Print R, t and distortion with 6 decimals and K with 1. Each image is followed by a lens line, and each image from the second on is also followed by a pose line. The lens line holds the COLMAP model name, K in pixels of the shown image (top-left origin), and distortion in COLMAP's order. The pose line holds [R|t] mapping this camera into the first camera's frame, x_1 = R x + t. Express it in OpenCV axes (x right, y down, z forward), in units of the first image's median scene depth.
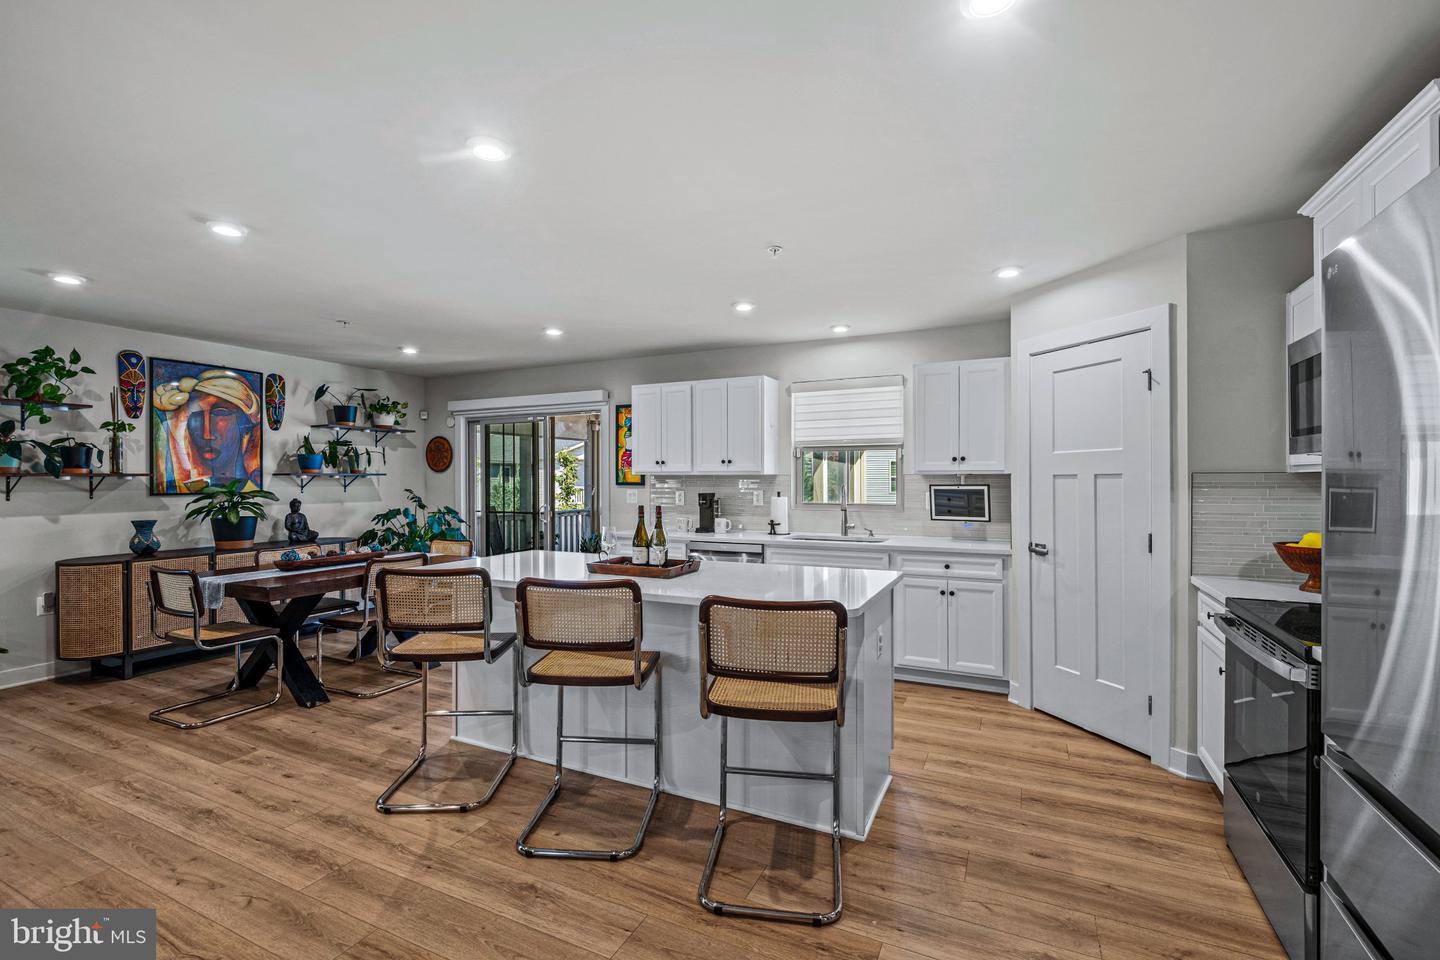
lens RADIAL K [[629.6, 0, 718.4], [0, 629.6, 480.5], [0, 0, 1]] dist [-0.000645, -0.000014]
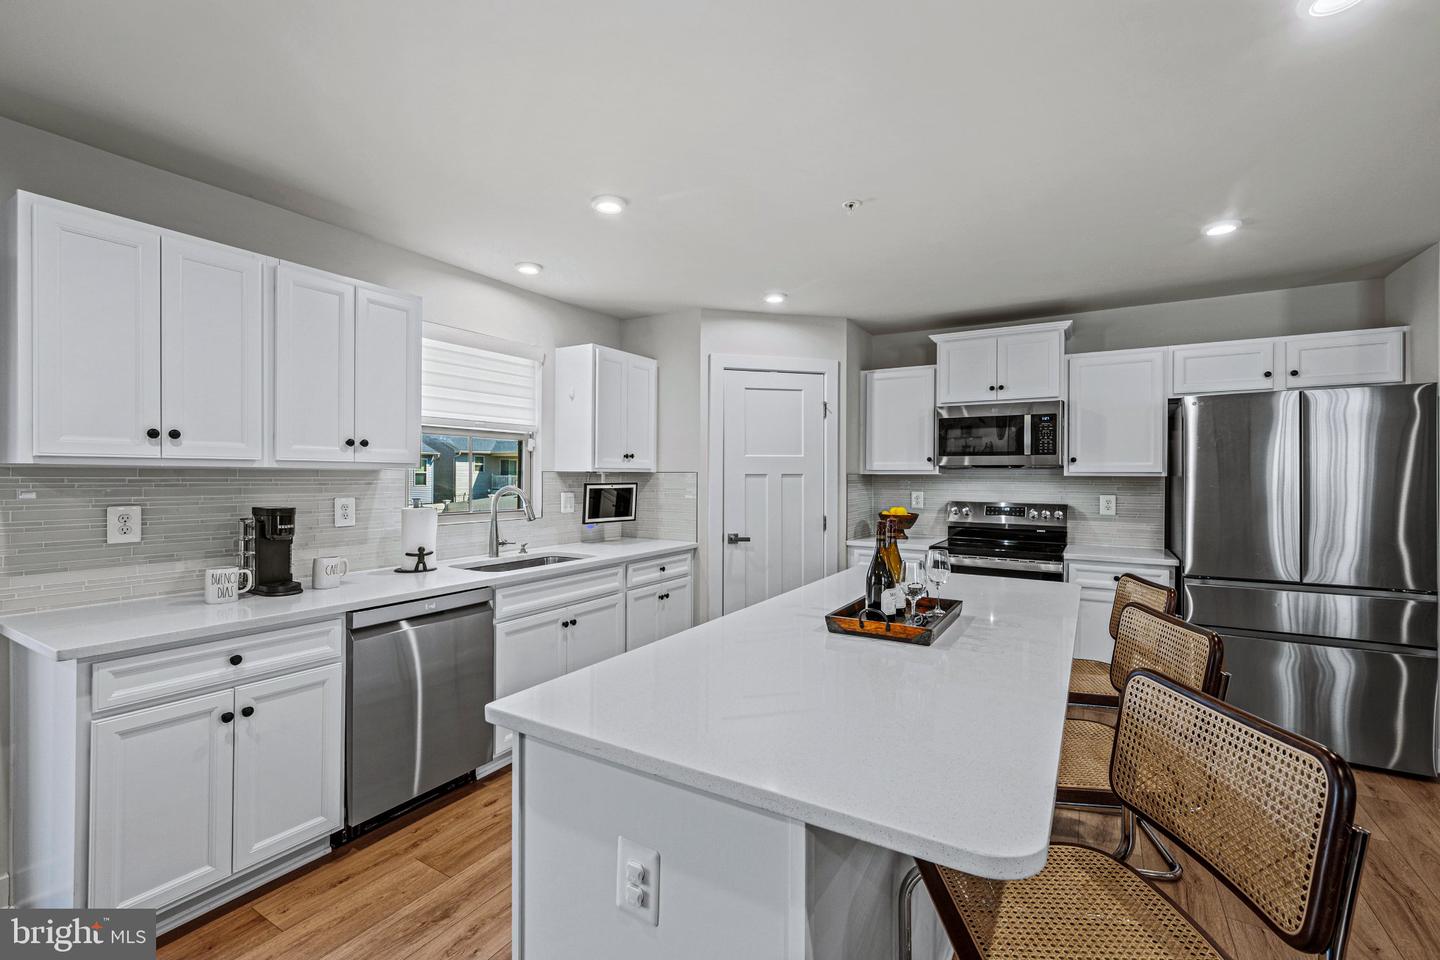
lens RADIAL K [[629.6, 0, 714.3], [0, 629.6, 475.7], [0, 0, 1]] dist [-0.000645, -0.000014]
pose [[0.093148, 0.003173, 0.995647, -0.530565], [0.001372, 0.999994, -0.003315, -0.001623], [-0.995651, 0.001674, 0.093143, 0.755407]]
